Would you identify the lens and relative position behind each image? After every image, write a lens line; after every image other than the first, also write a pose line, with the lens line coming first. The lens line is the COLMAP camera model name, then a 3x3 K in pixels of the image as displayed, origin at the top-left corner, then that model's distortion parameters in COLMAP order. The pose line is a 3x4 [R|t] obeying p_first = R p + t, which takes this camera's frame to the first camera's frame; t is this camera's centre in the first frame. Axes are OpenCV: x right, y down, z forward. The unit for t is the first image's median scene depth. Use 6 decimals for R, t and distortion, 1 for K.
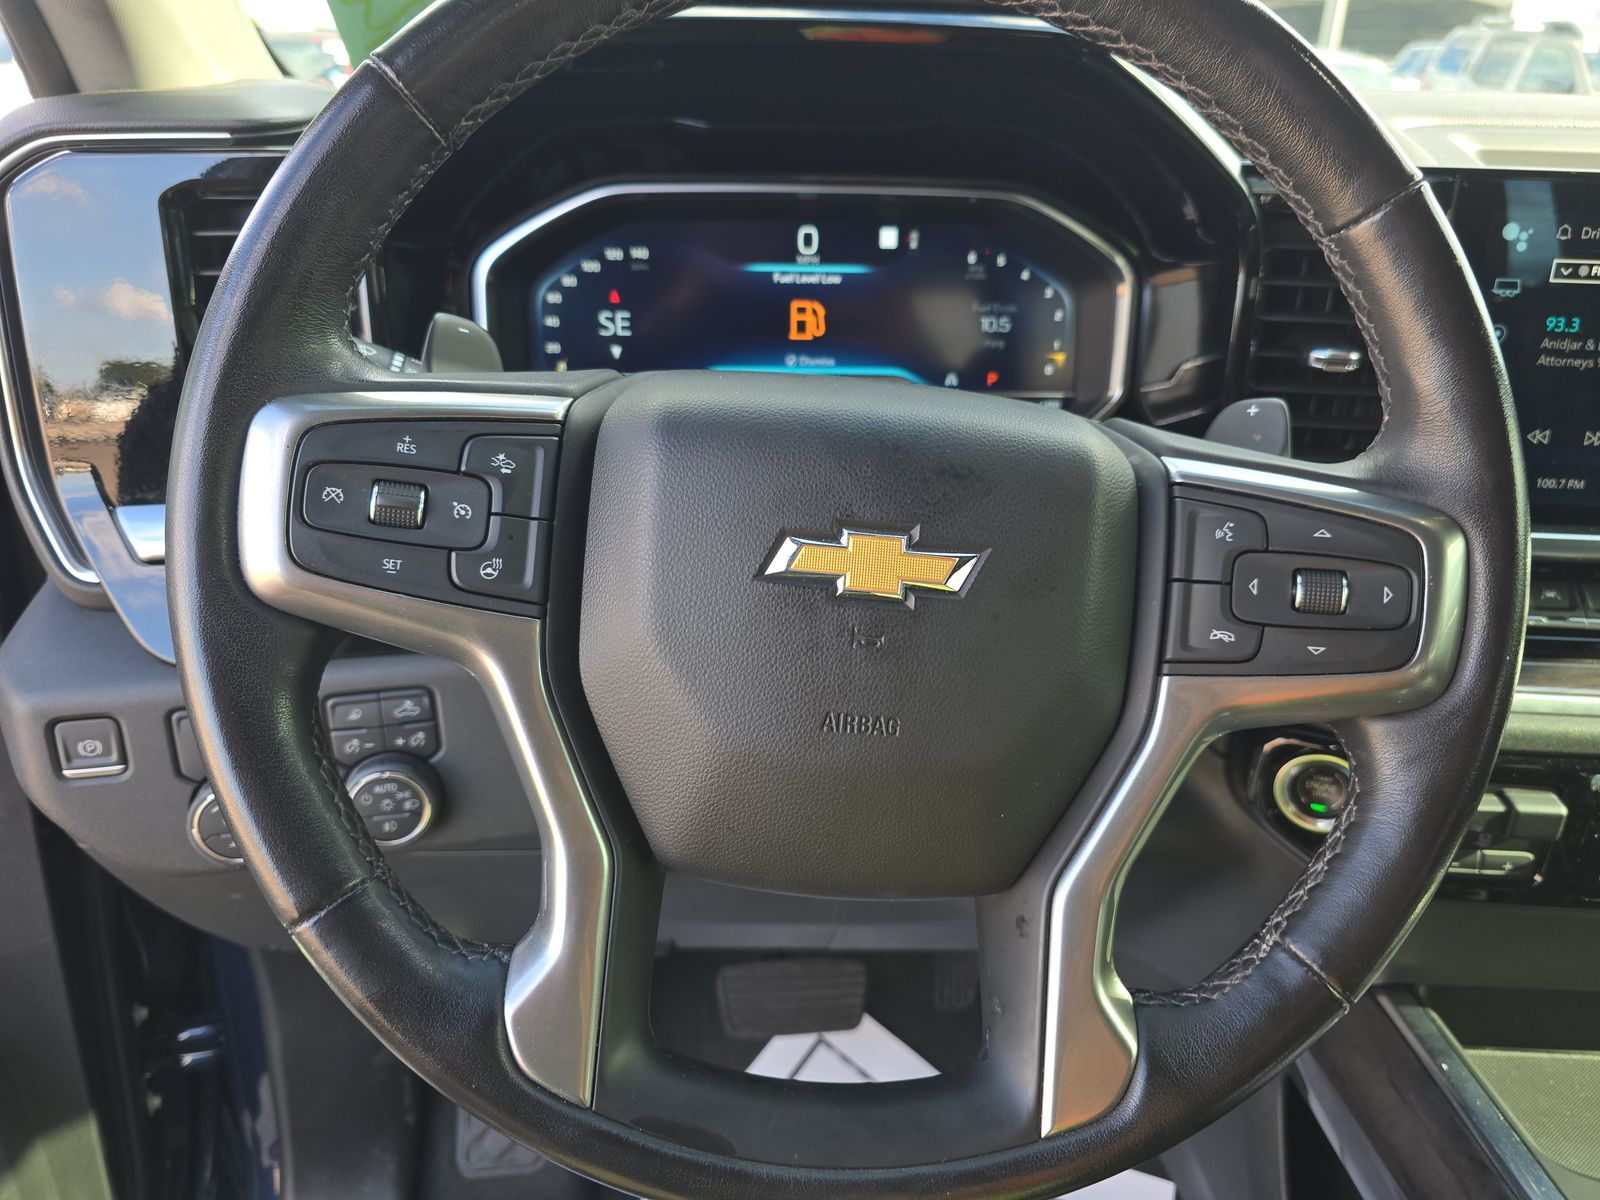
lens RADIAL K [[1065.1, 0, 796.4], [0, 1065.1, 586.0], [0, 0, 1]] dist [0.023645, -0.005692]
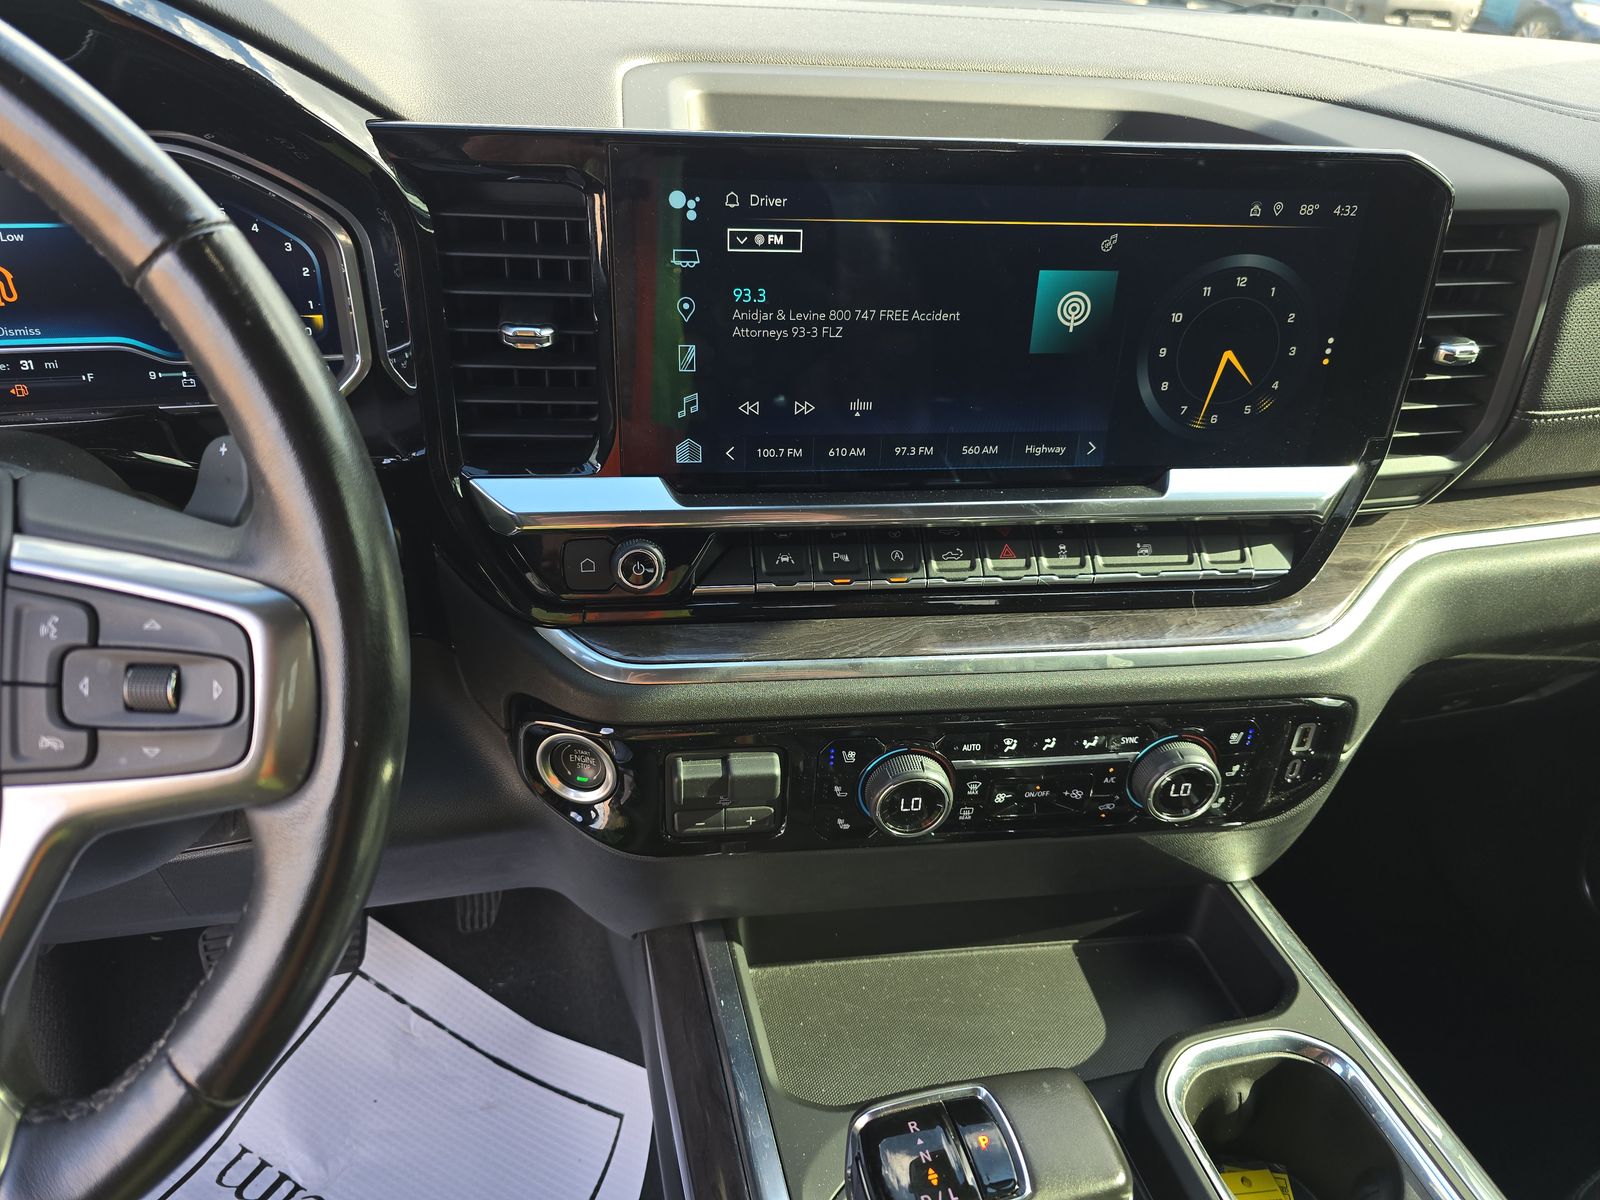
lens RADIAL K [[1065.1, 0, 795.2], [0, 1065.1, 601.2], [0, 0, 1]] dist [0.023645, -0.005692]
pose [[0.985409, -0.076530, 0.152027, 0.583587], [0.051194, 0.985118, 0.164077, -0.125577], [-0.162322, -0.153900, 0.974662, 0.003136]]
